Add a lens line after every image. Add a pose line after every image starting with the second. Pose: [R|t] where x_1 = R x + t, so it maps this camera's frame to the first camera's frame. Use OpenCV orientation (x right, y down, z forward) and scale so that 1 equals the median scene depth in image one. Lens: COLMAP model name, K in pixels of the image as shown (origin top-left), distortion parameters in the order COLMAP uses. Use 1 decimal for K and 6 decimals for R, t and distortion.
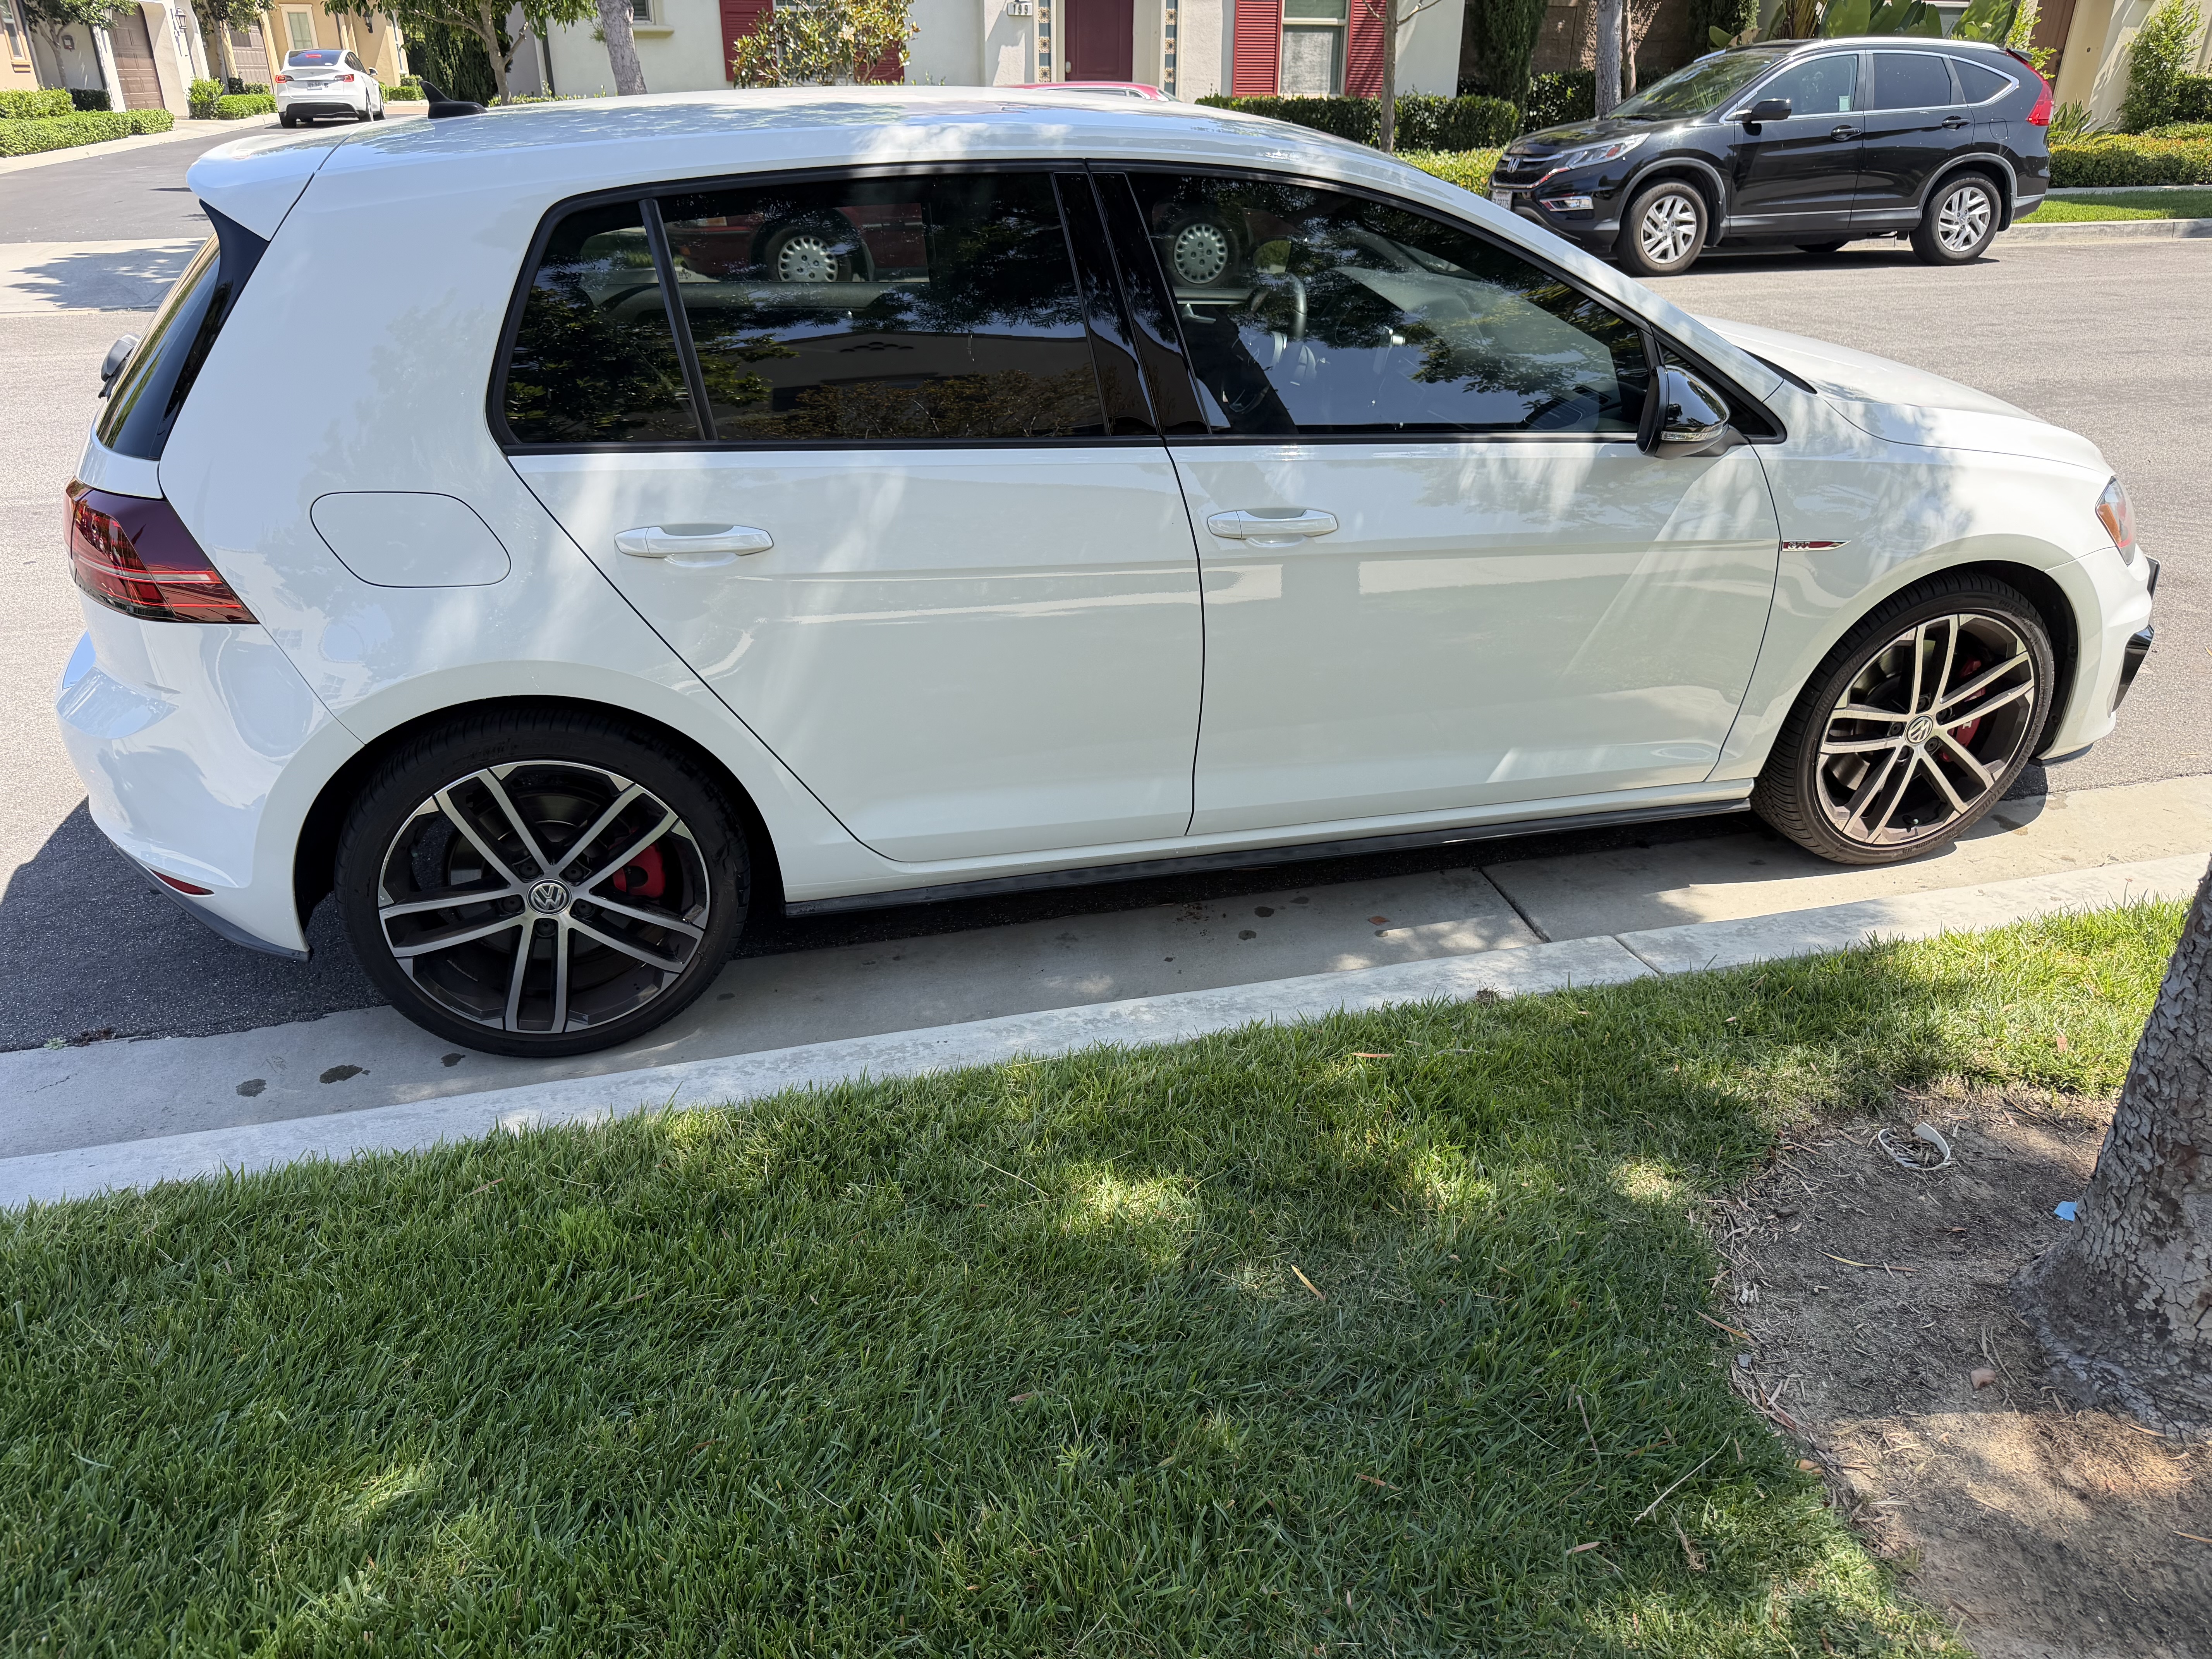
lens RADIAL K [[1655.0, 0, 1101.2], [0, 1655.0, 866.2], [0, 0, 1]] dist [0.003376, -0.006162]
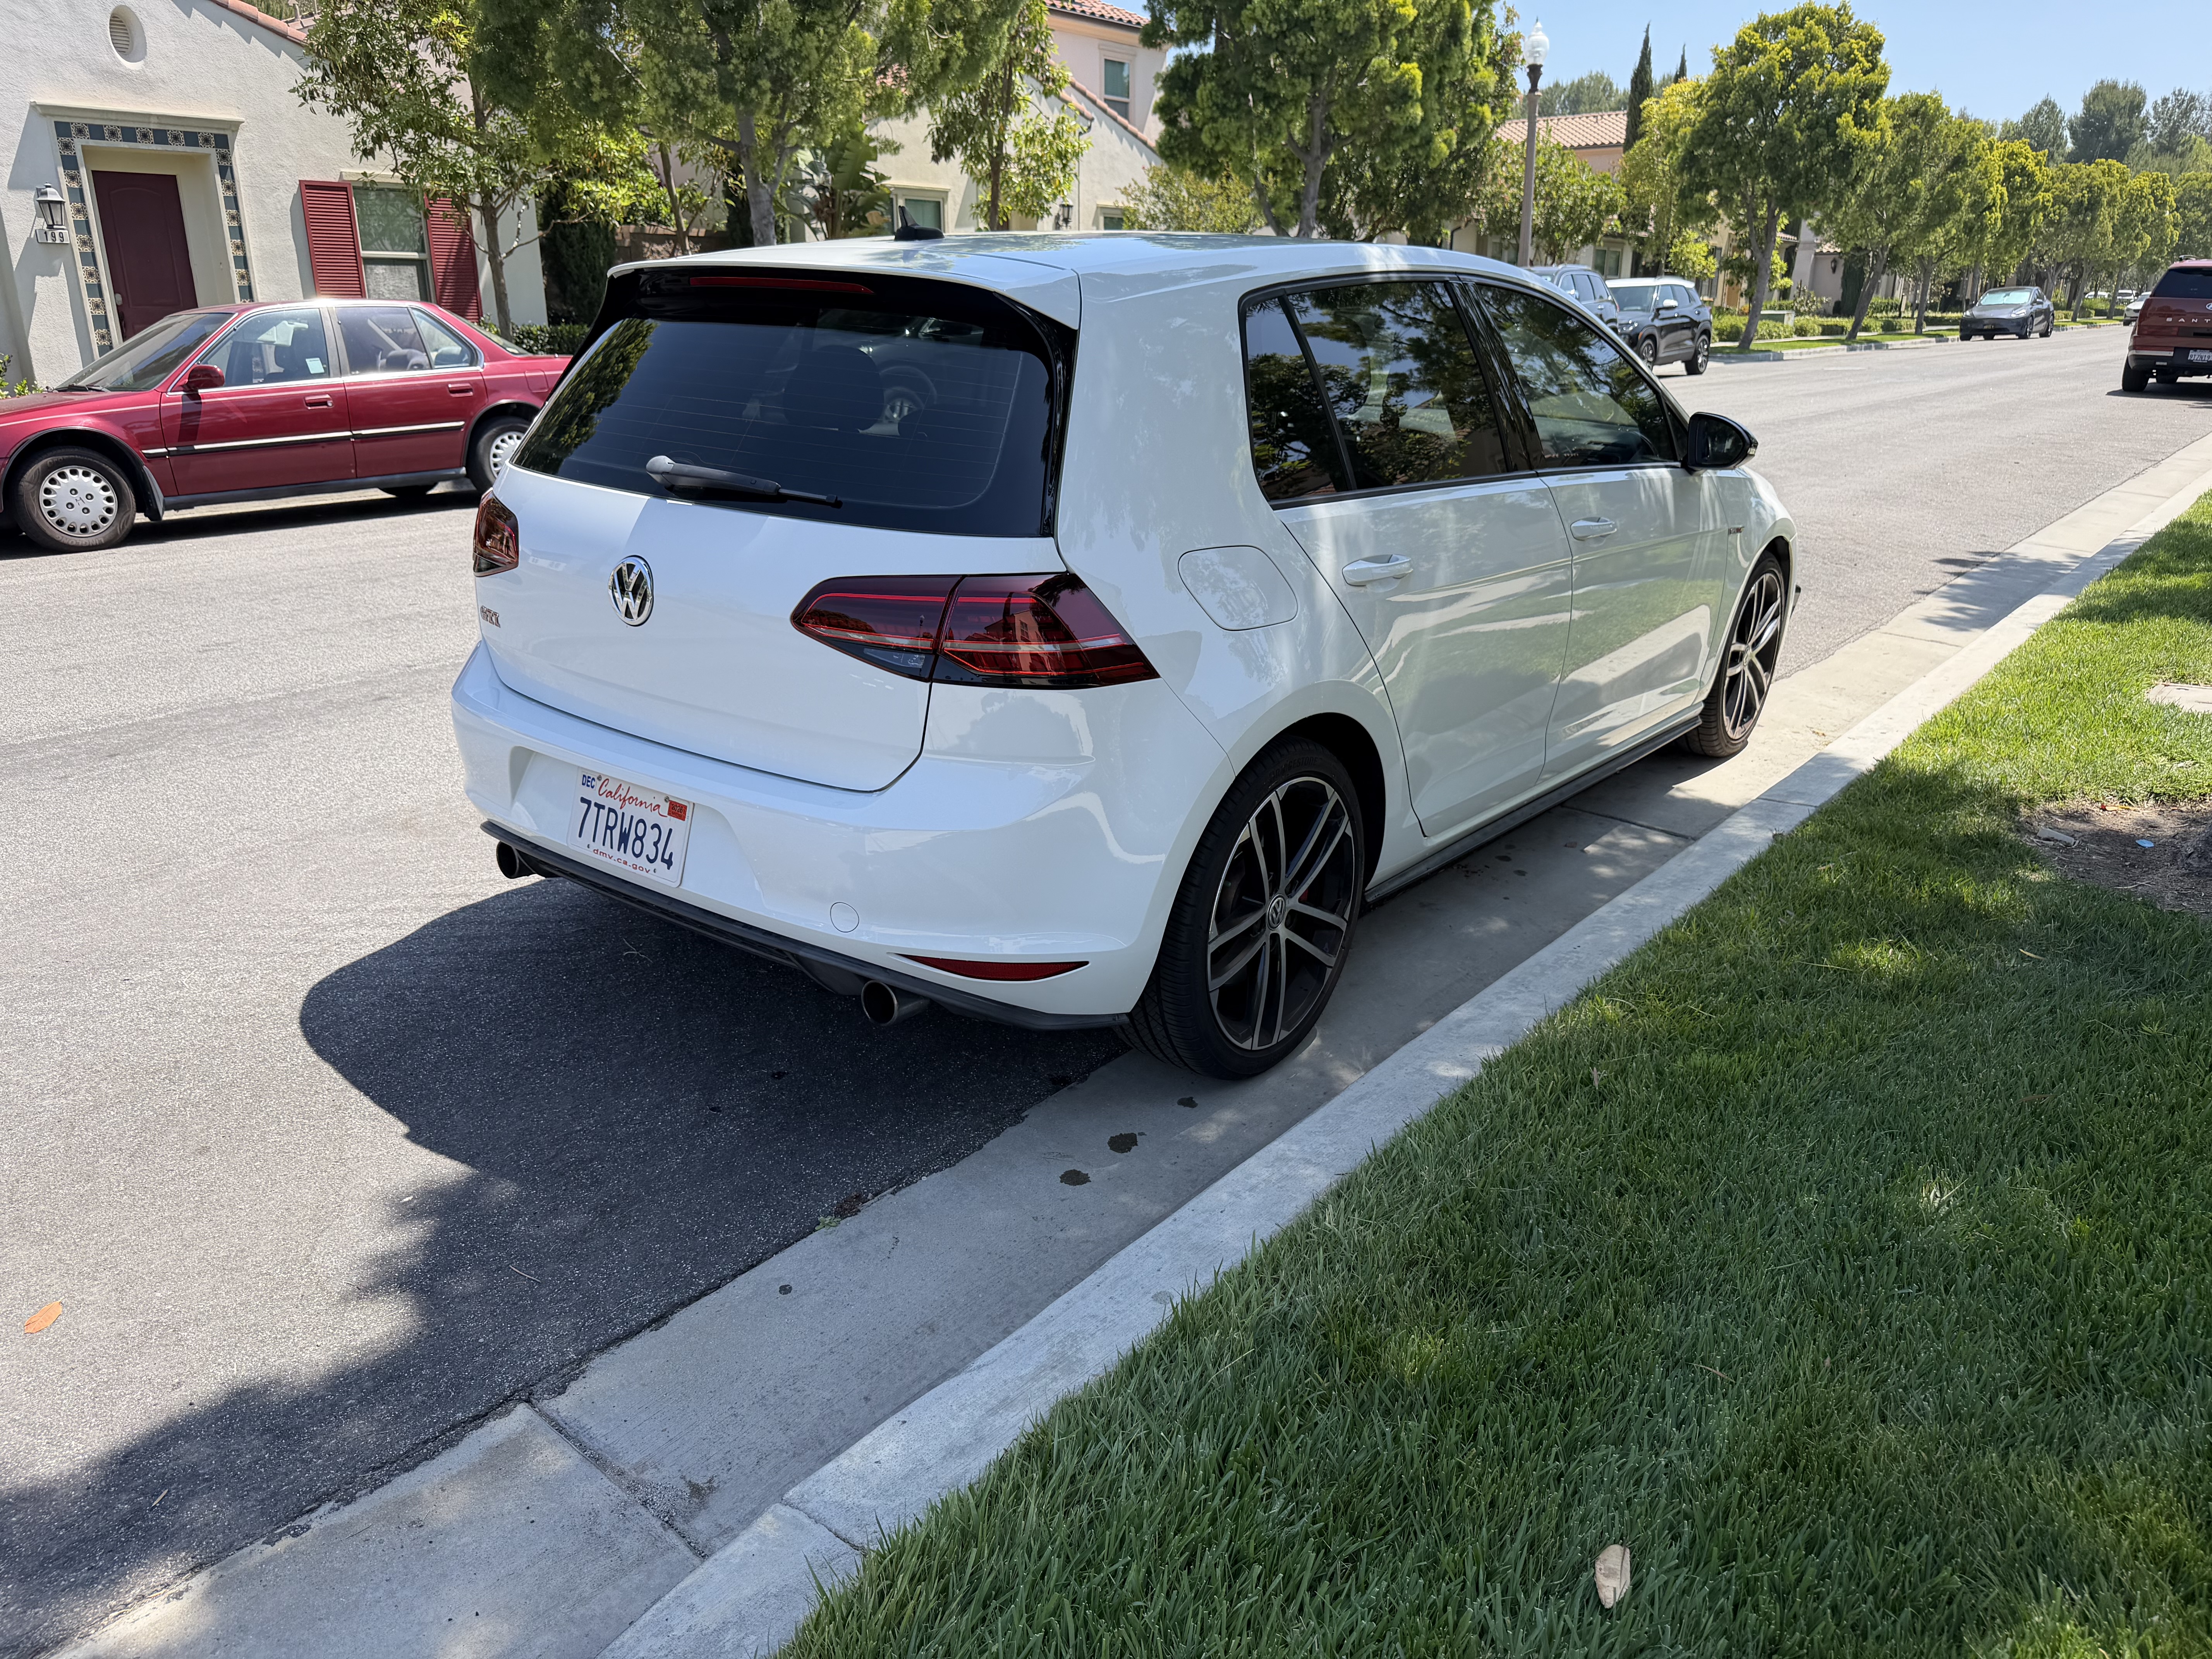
lens RADIAL K [[1654.8, 0, 1106.0], [0, 1654.8, 829.5], [0, 0, 1]] dist [0.019177, -0.009217]
pose [[0.796839, -0.188639, 0.573988, -0.280107], [0.272773, 0.960002, -0.063175, 0.001232], [-0.539113, 0.206909, 0.816423, 0.042286]]
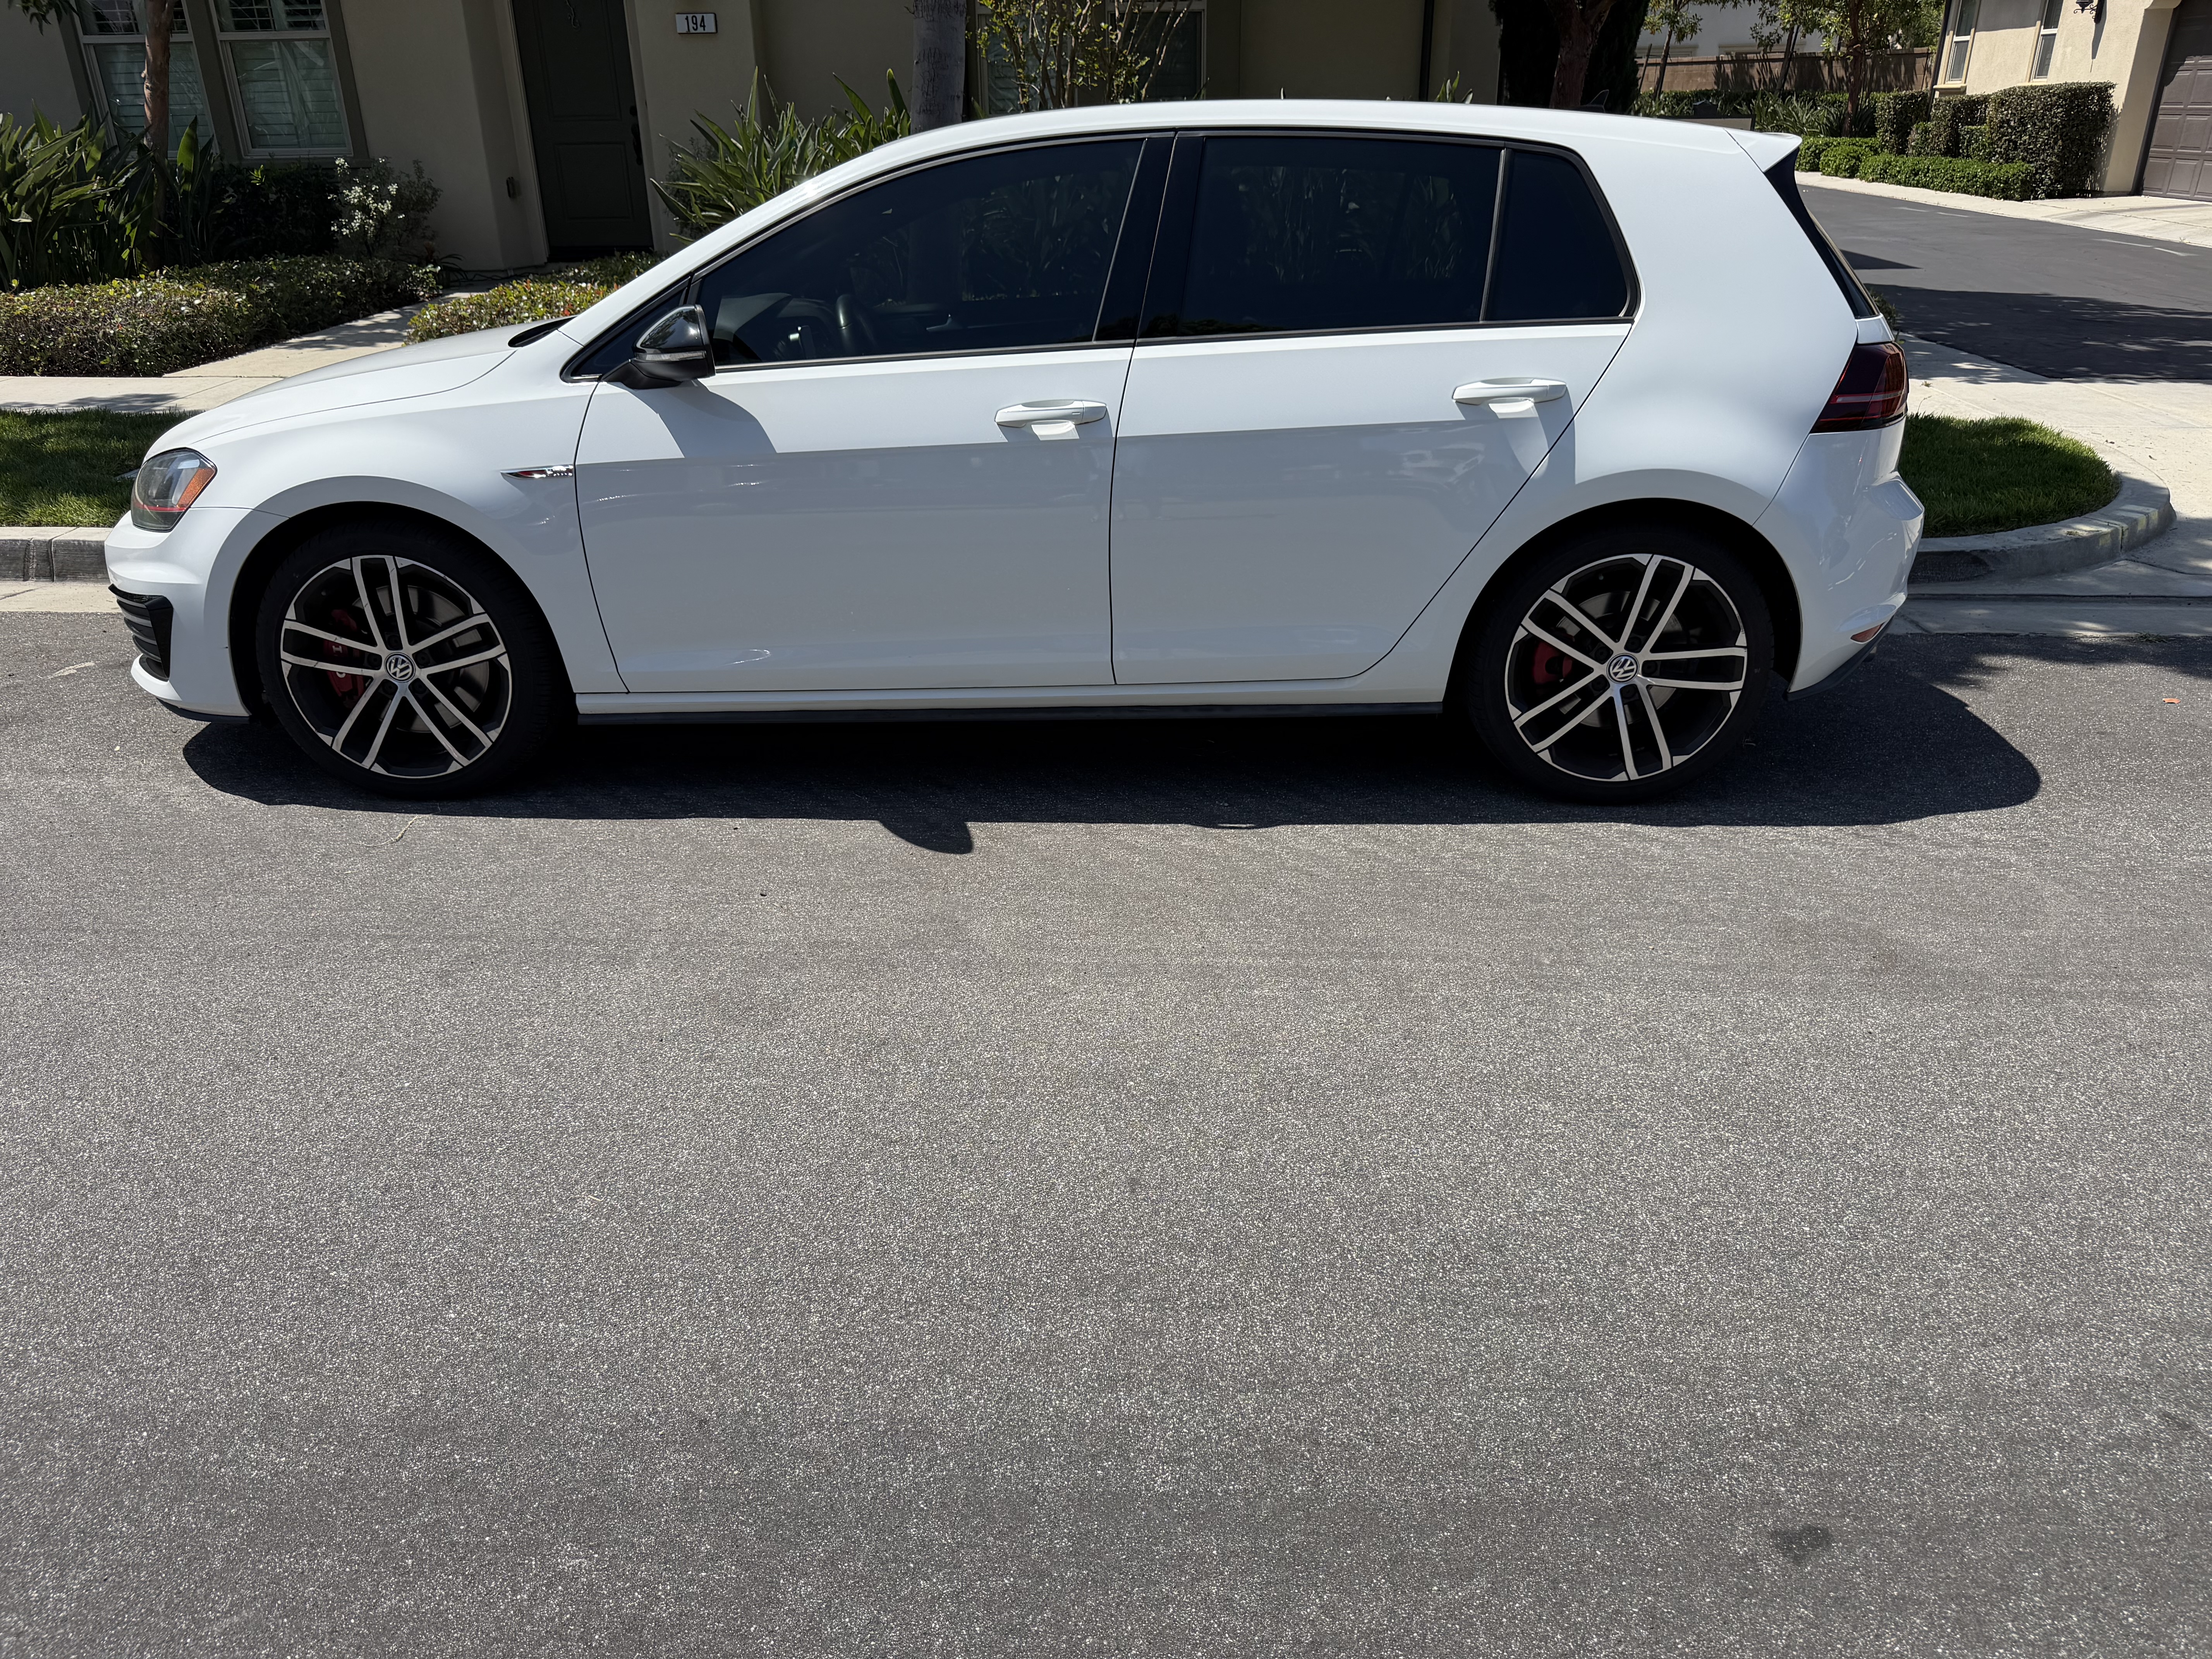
lens RADIAL K [[1580.2, 0, 1069.2], [0, 1580.2, 830.7], [0, 0, 1]] dist [0.001552, -0.001557]
pose [[-0.959615, -0.114488, 0.256965, -0.111254], [0.129945, 0.629752, 0.765850, -0.319933], [-0.249505, 0.768313, -0.589442, 0.658184]]
